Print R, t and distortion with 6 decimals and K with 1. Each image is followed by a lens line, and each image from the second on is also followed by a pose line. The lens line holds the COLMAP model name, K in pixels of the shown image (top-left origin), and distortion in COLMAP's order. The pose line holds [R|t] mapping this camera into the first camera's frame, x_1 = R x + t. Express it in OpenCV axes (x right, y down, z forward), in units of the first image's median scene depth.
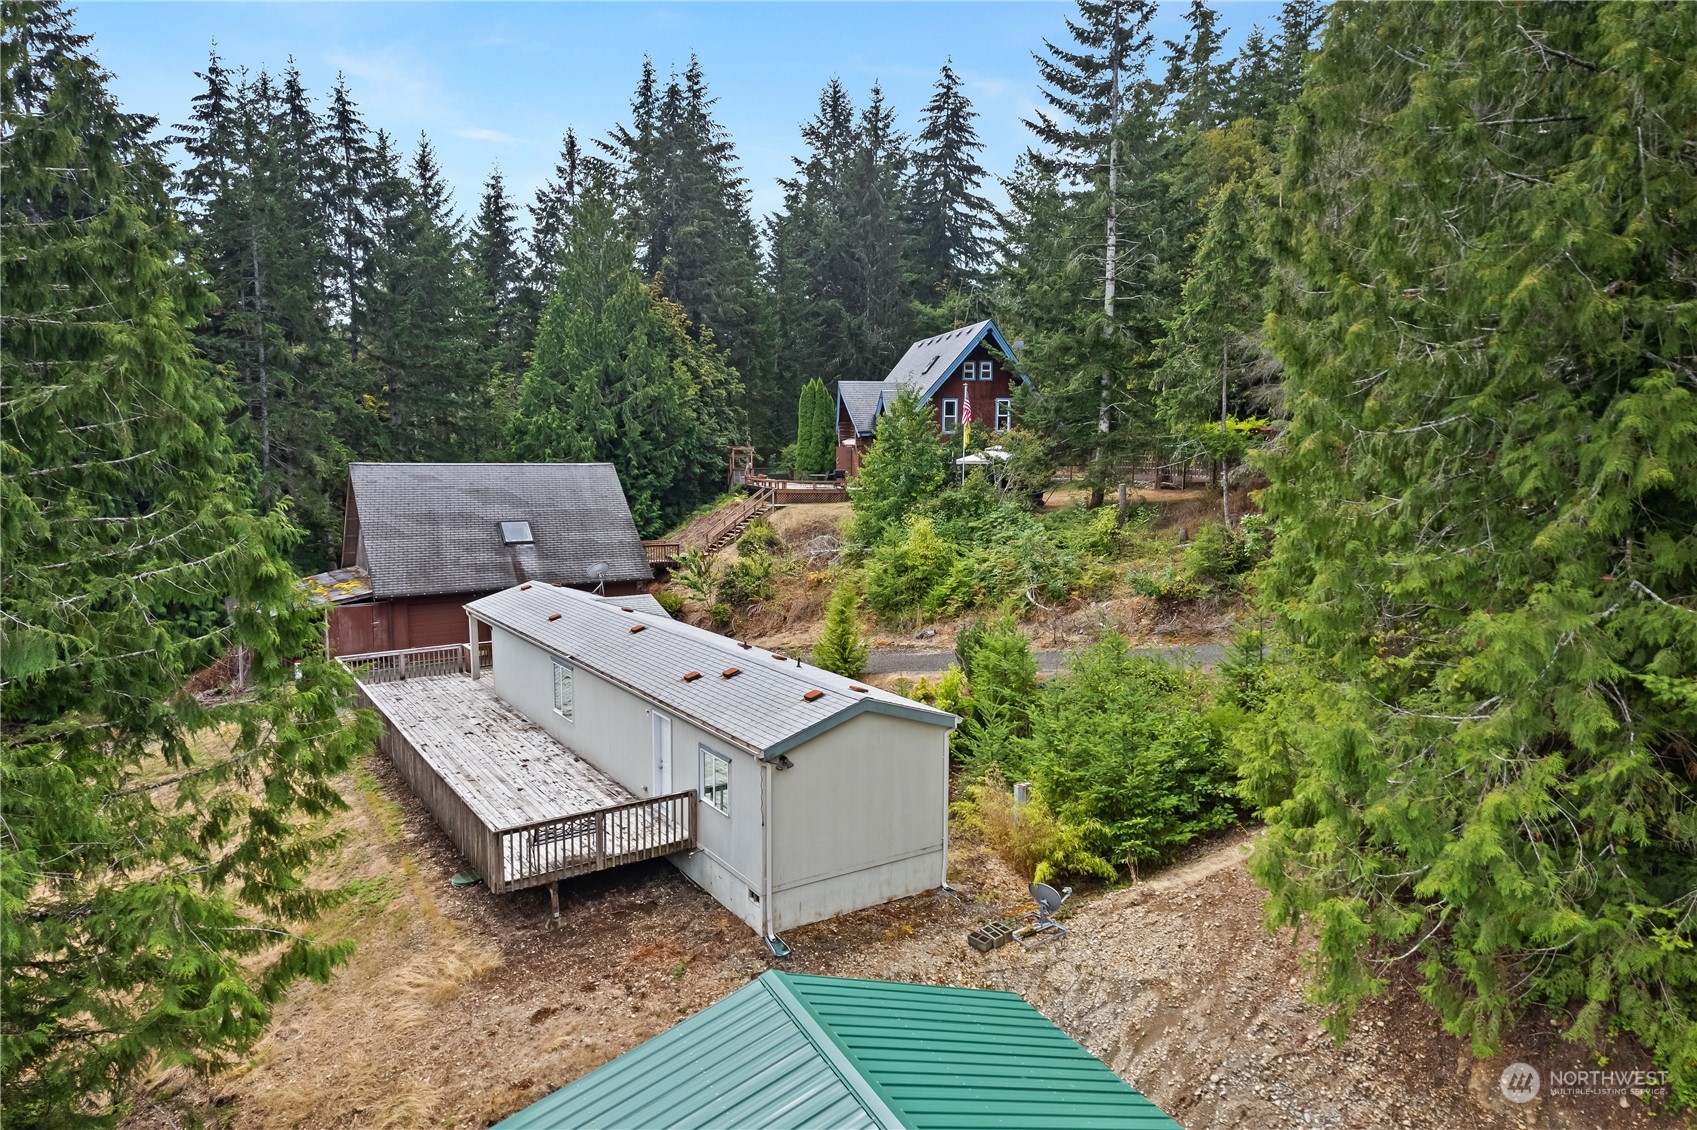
lens RADIAL K [[1067.4, 0, 848.5], [0, 1067.4, 565.0], [0, 0, 1]] dist [0.048587, -0.004676]
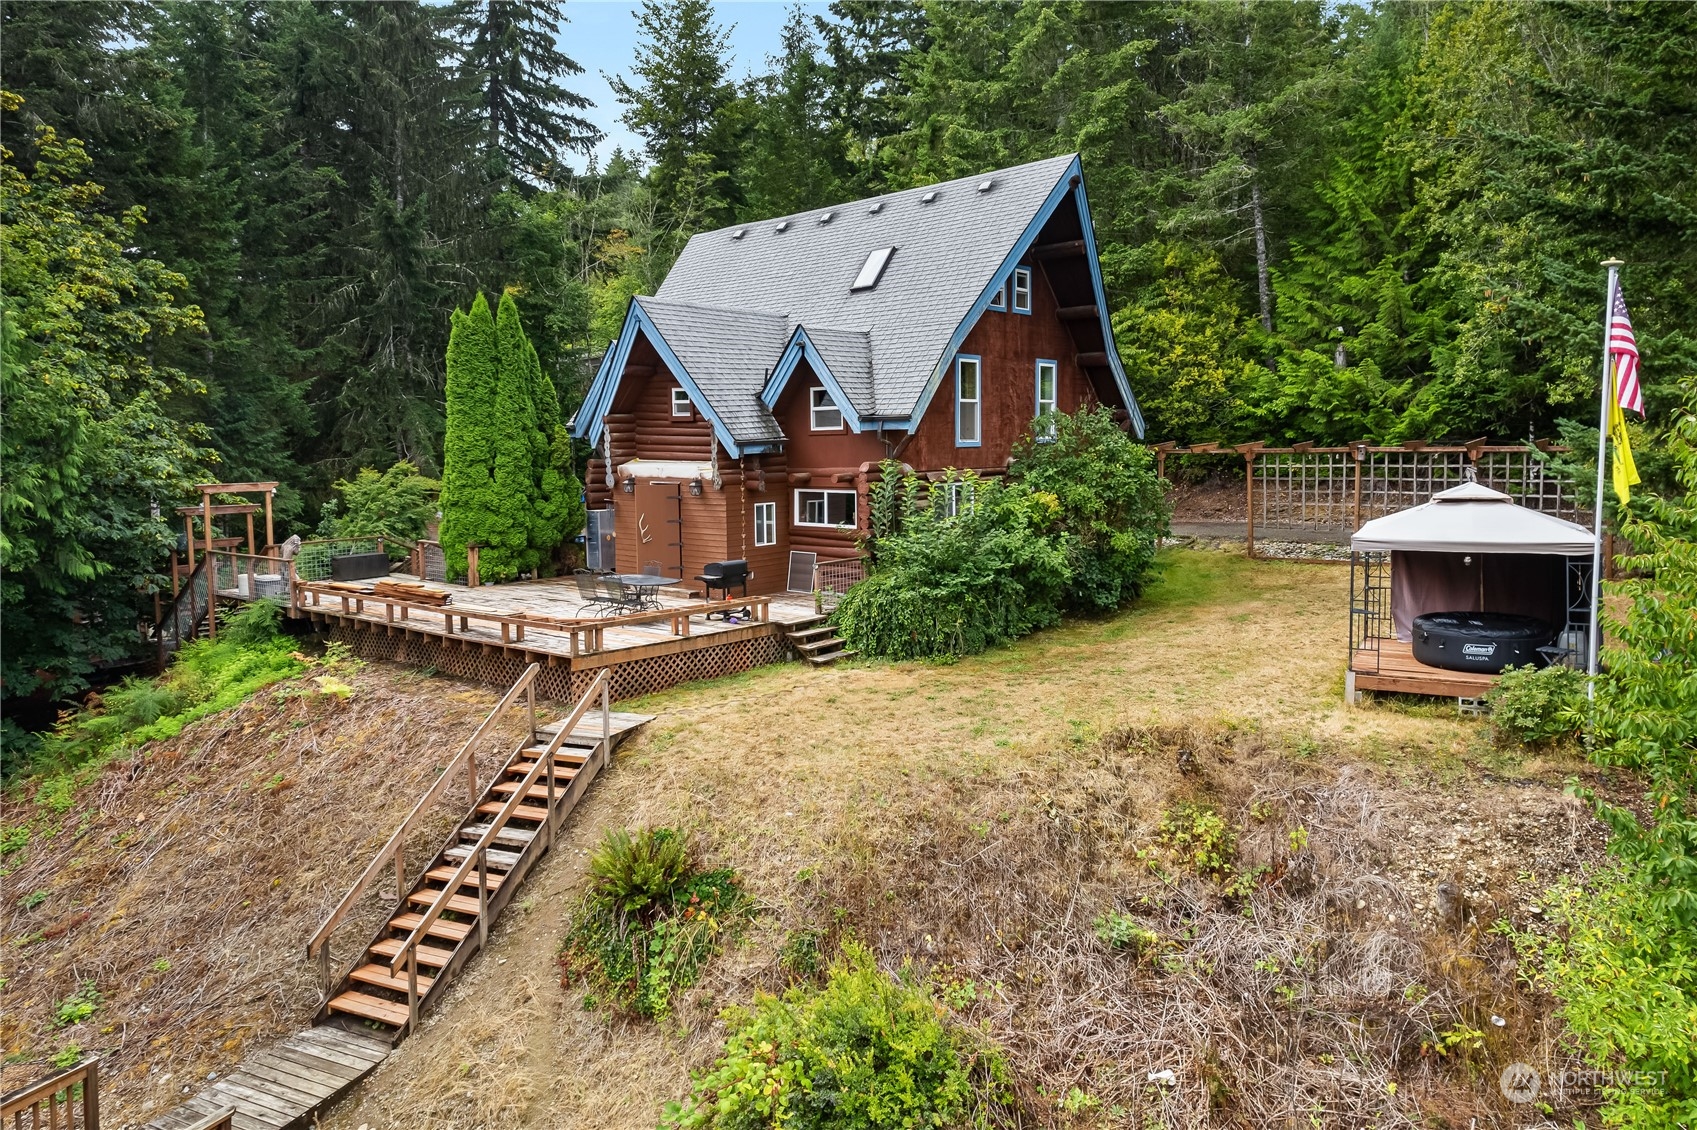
lens RADIAL K [[1039.3, 0, 849.2], [0, 1039.3, 503.6], [0, 0, 1]] dist [0.000709, -0.000637]
pose [[0.812734, -0.034883, 0.581589, -0.137506], [0.069642, 0.996866, -0.037529, -0.082076], [-0.578457, 0.071004, 0.812617, 0.651470]]
